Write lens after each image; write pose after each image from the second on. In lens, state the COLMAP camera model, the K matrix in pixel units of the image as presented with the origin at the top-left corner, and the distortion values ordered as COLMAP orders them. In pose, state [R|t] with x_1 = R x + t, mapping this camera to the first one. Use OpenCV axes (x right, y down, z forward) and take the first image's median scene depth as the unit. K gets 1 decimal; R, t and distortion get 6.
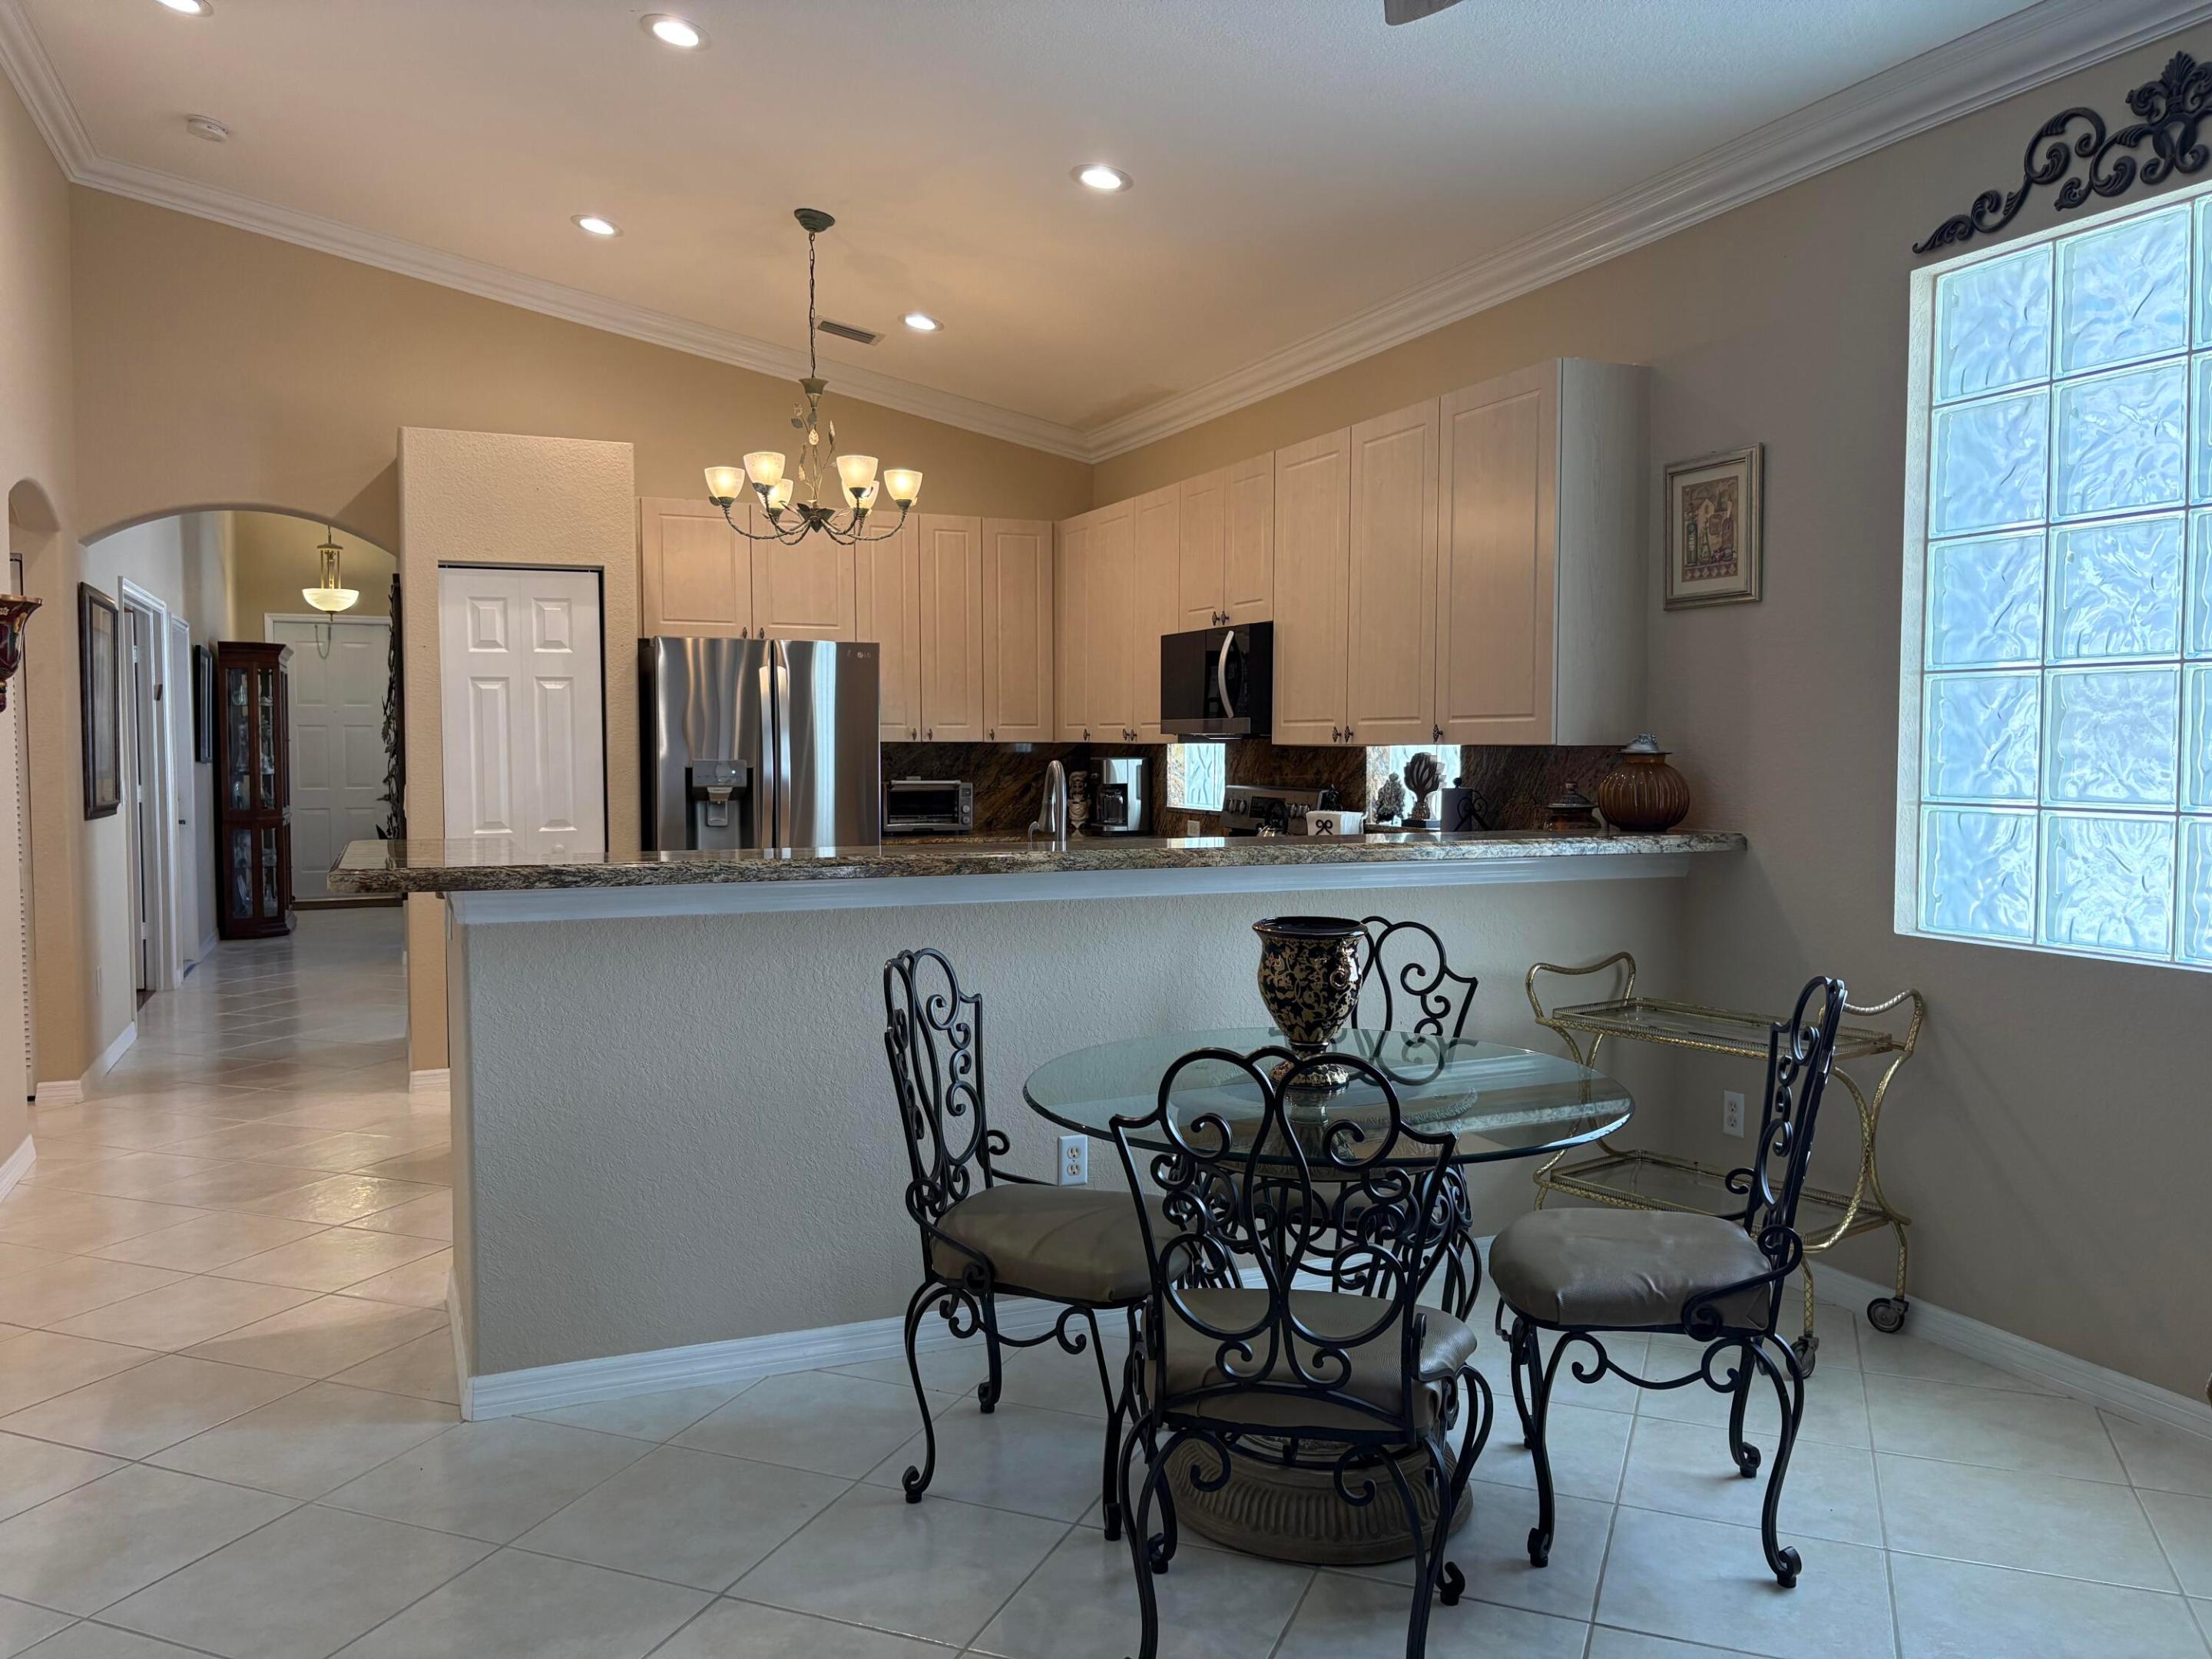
lens RADIAL K [[1693.3, 0, 1125.8], [0, 1693.3, 832.2], [0, 0, 1]] dist [0.040322, -0.025665]
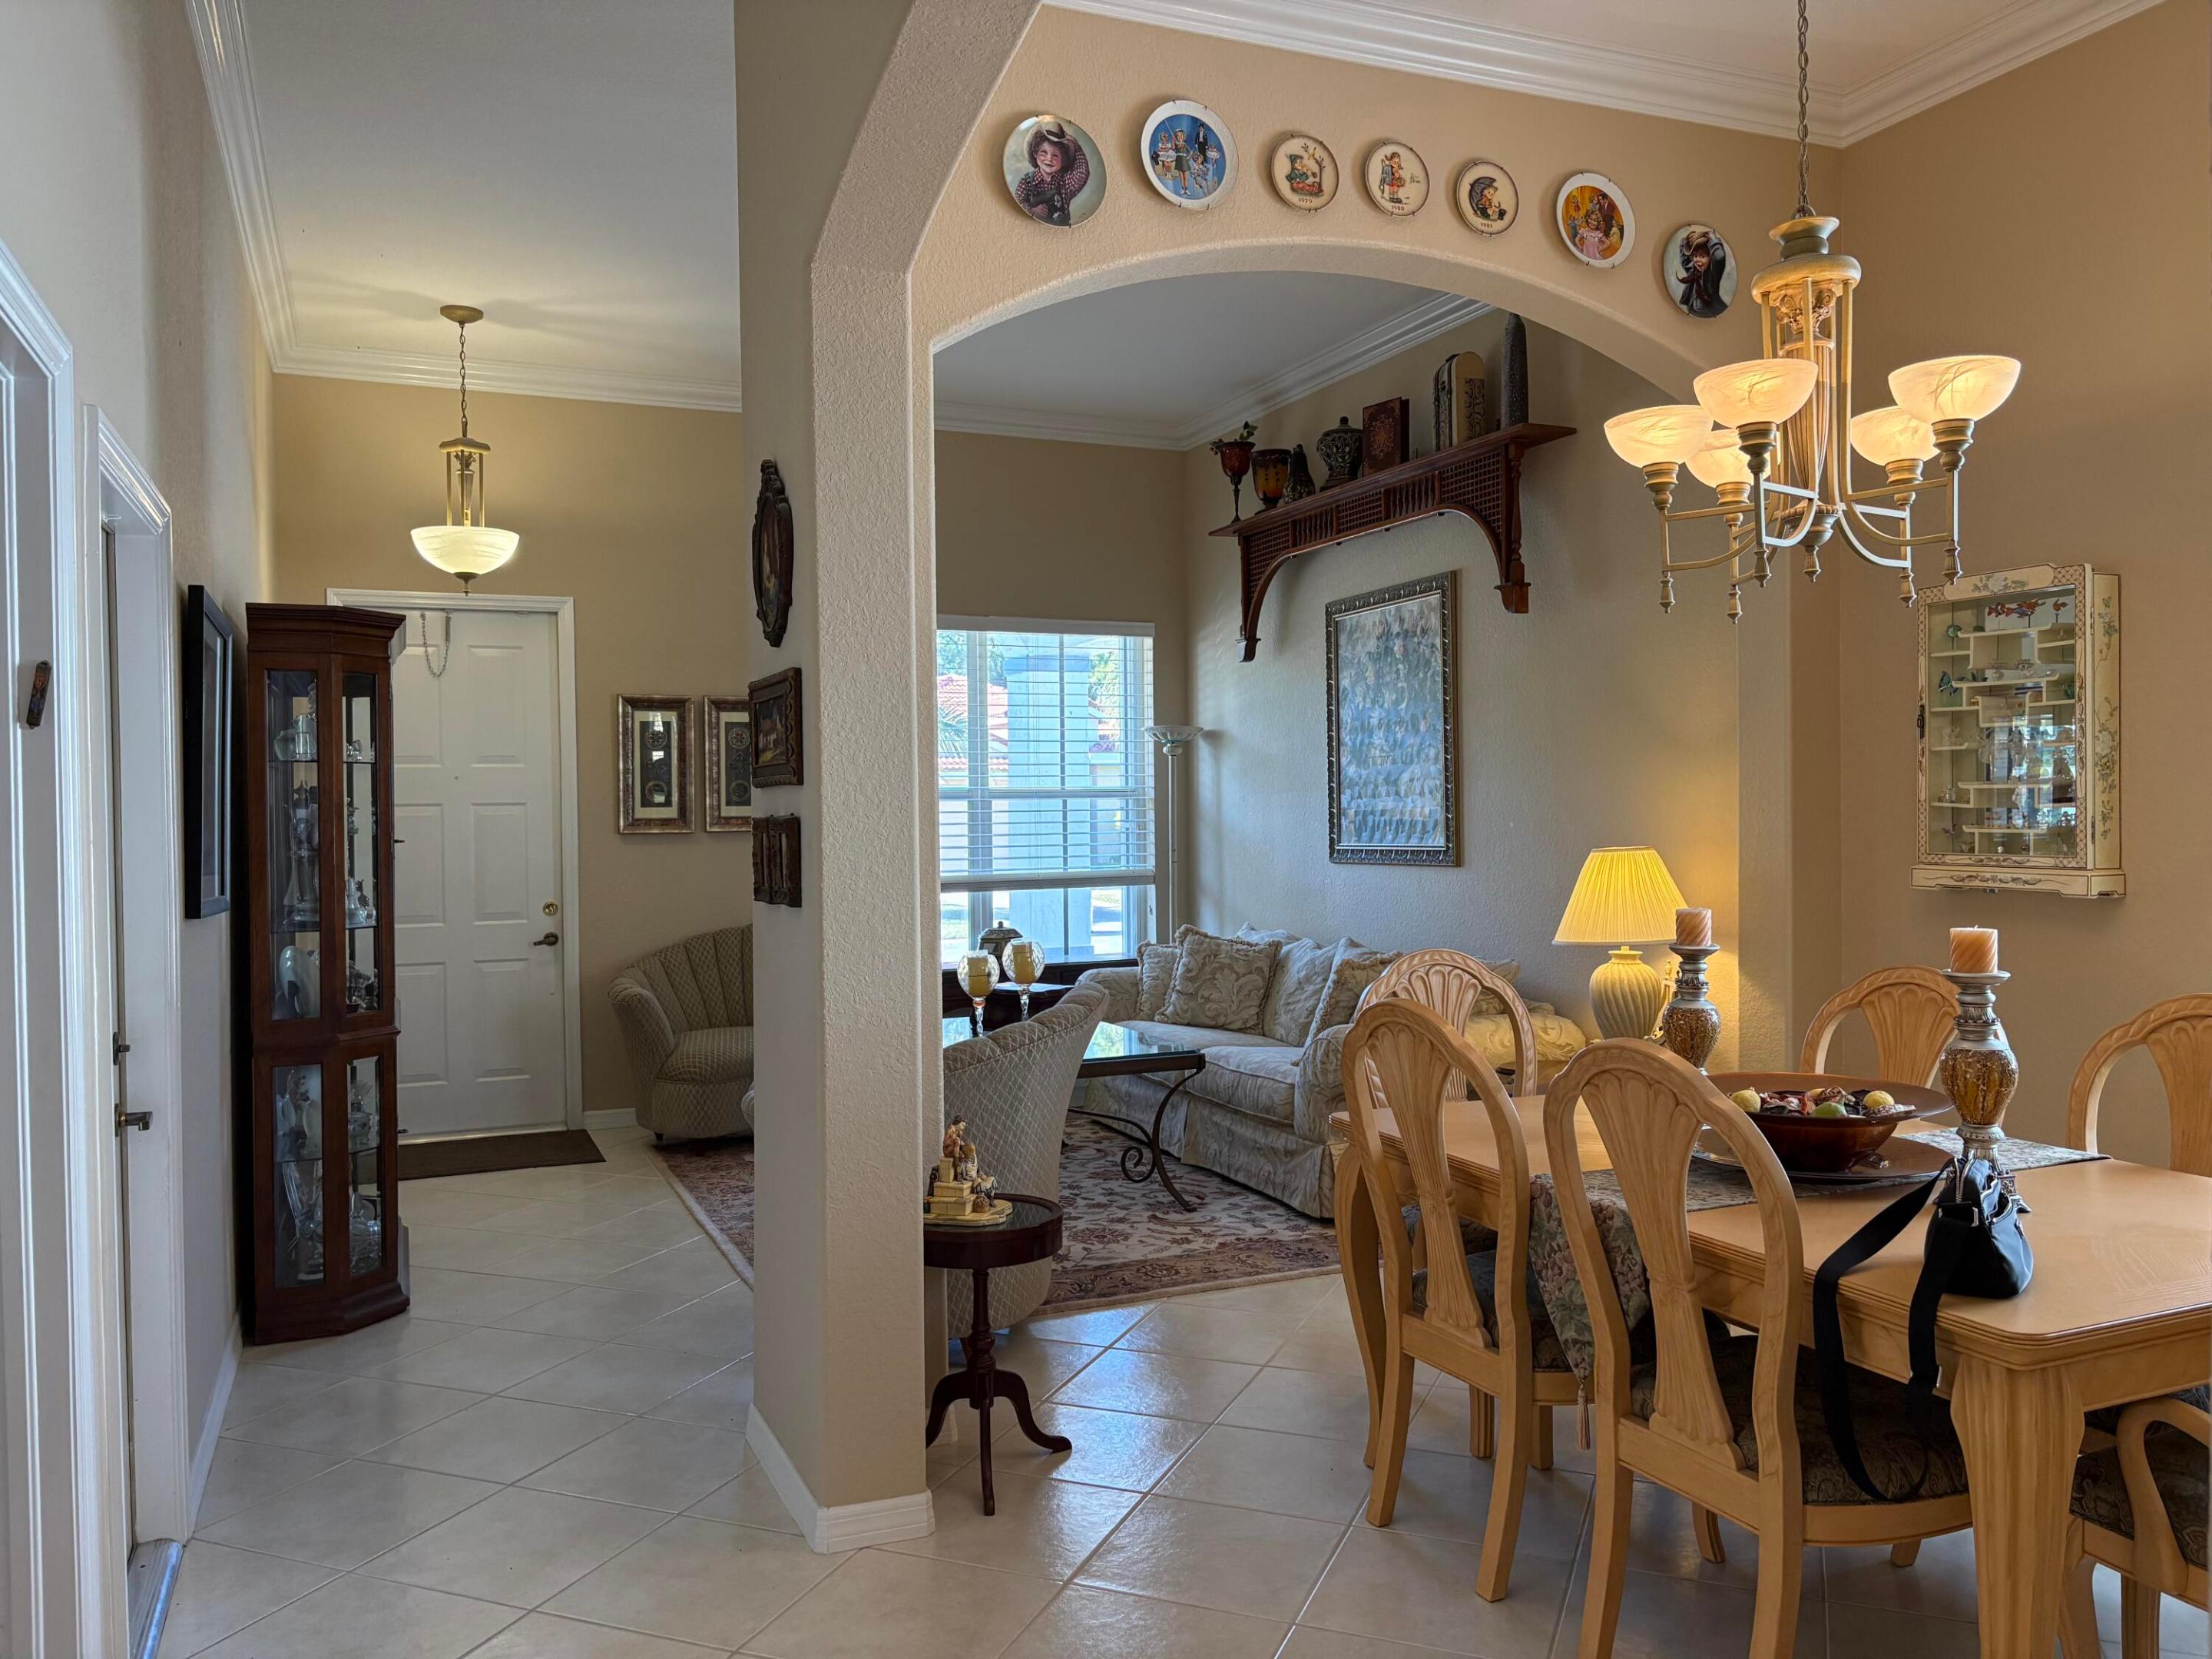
lens RADIAL K [[1693.3, 0, 1098.6], [0, 1693.3, 827.9], [0, 0, 1]] dist [0.040322, -0.025665]
pose [[0.999880, -0.009437, -0.012308, -0.538307], [0.008936, 0.999153, -0.040179, -0.066998], [0.012677, 0.040064, 0.999117, 0.995072]]
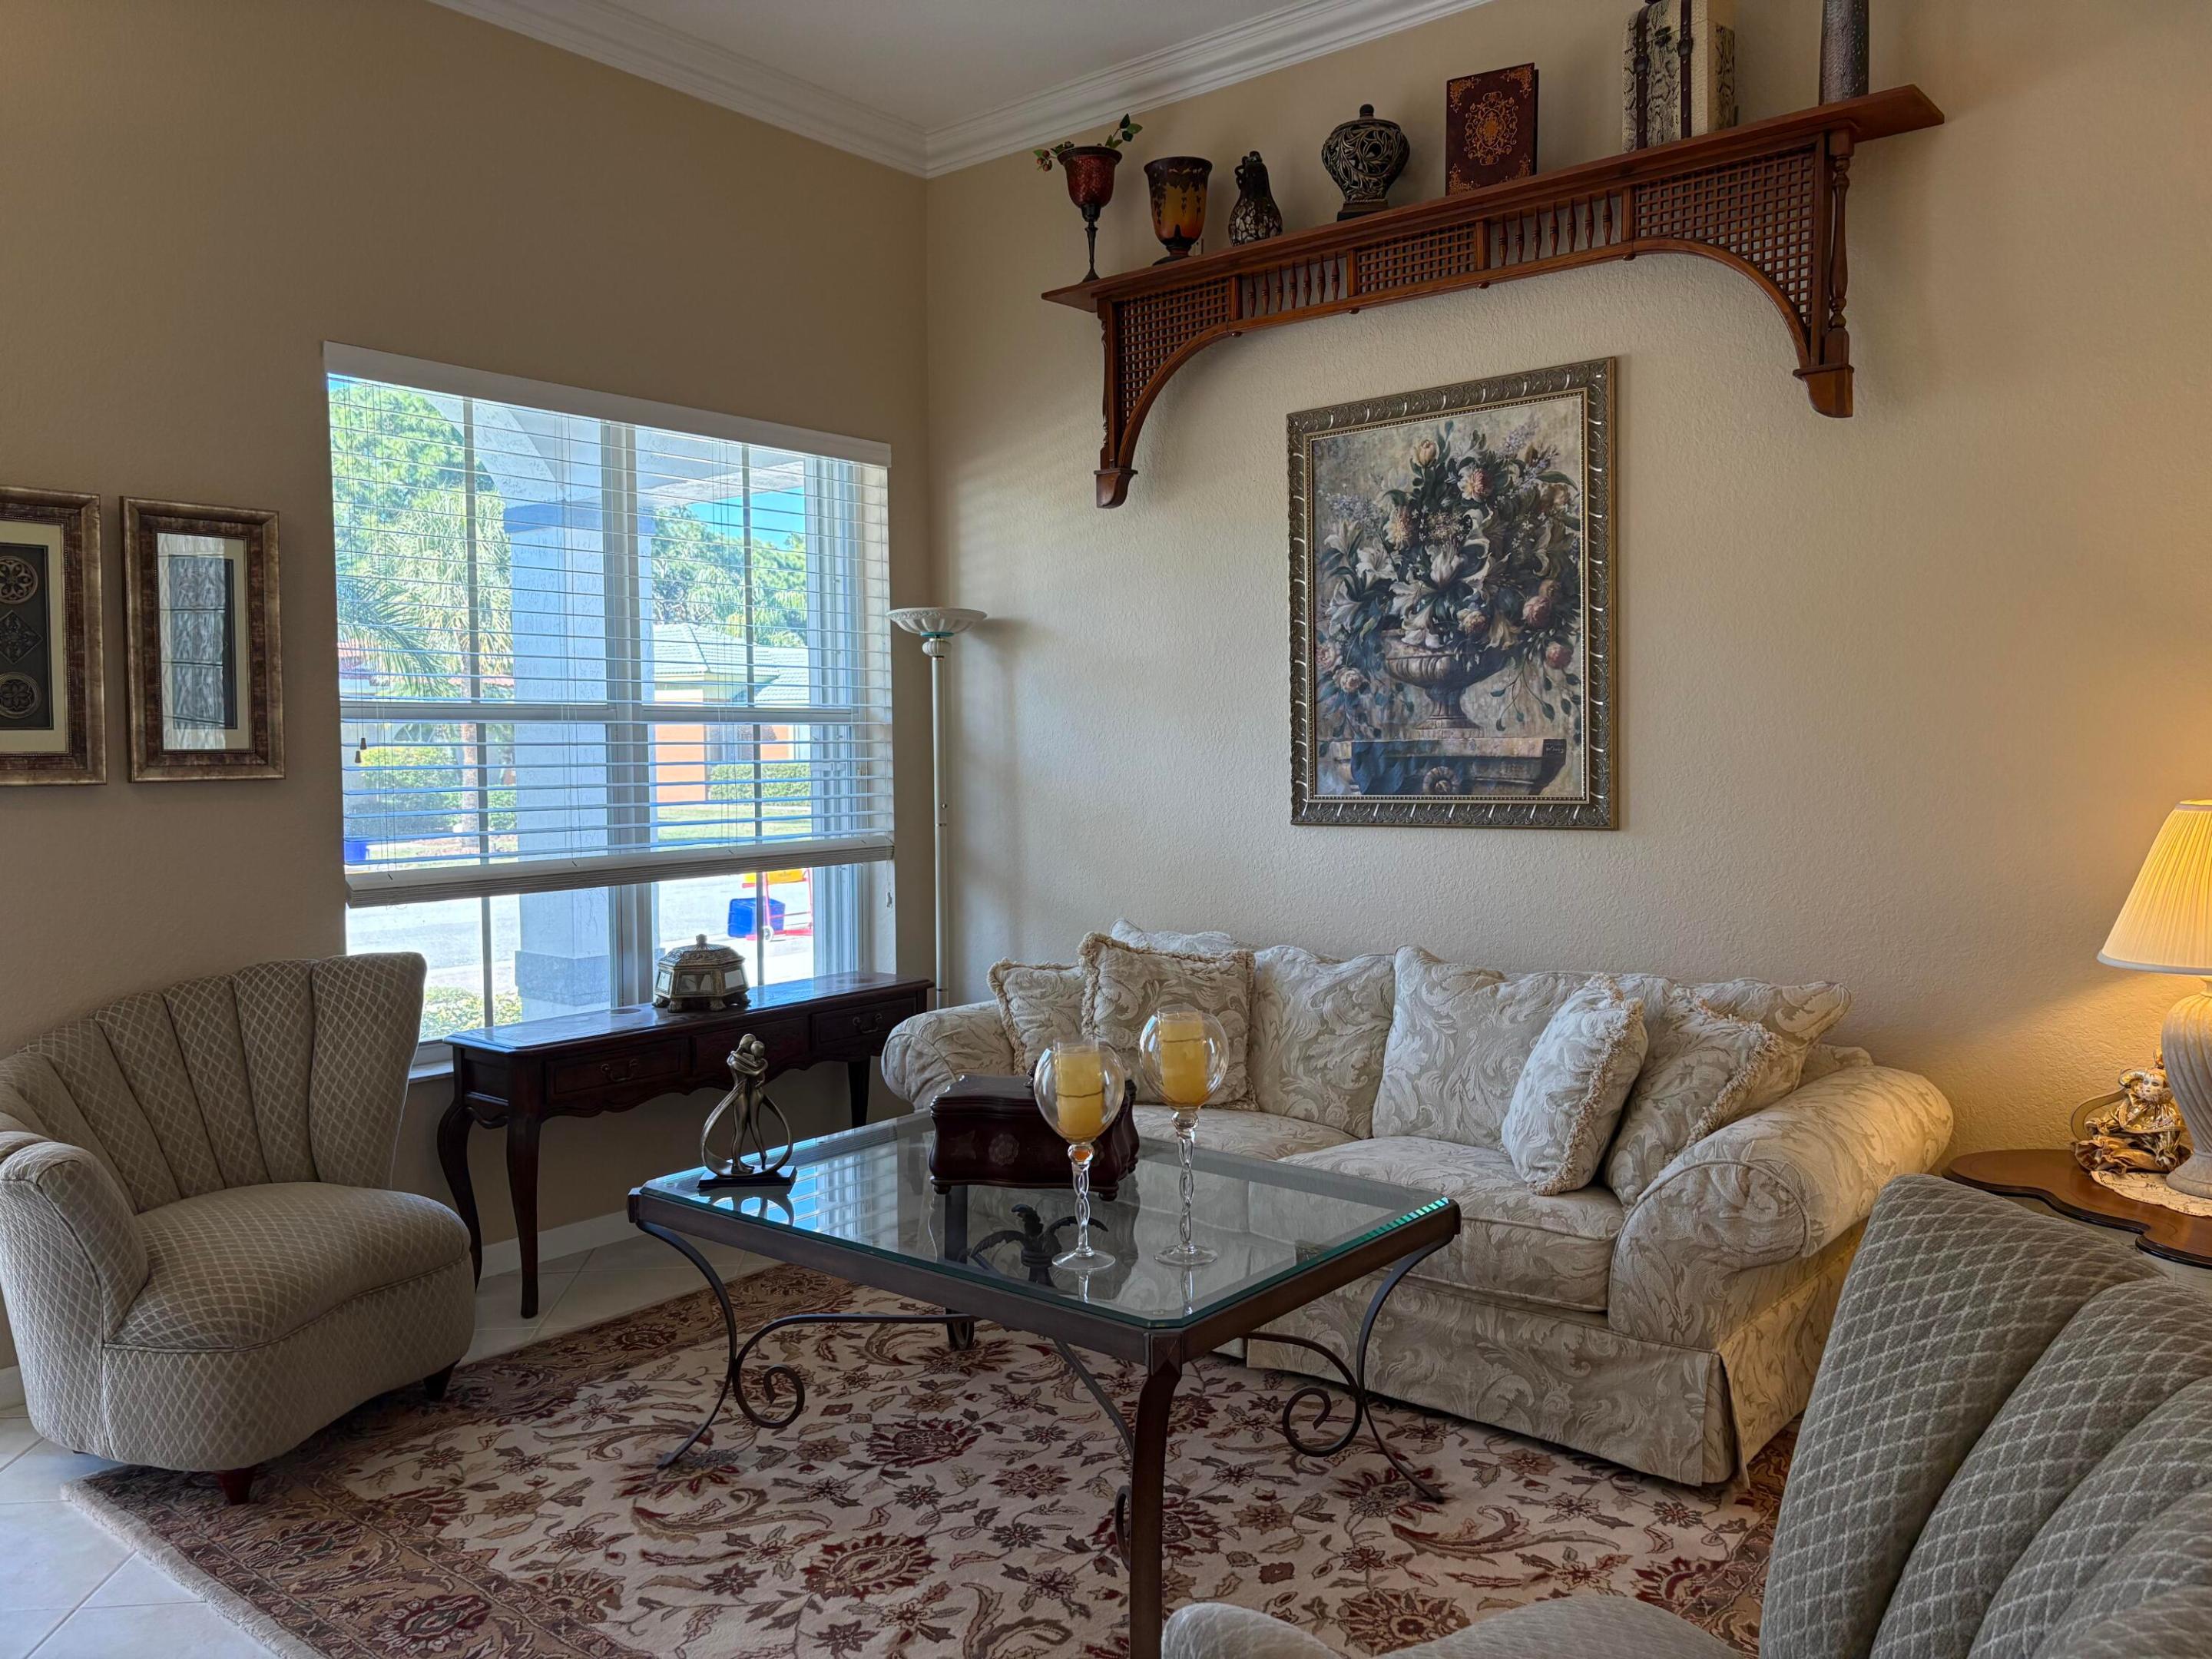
lens RADIAL K [[1693.3, 0, 1123.9], [0, 1693.3, 829.9], [0, 0, 1]] dist [0.040322, -0.025665]
pose [[0.893047, -0.028144, 0.449083, -0.572753], [0.029635, 0.999554, 0.003709, -0.070236], [-0.448987, 0.009996, 0.893482, 1.066760]]
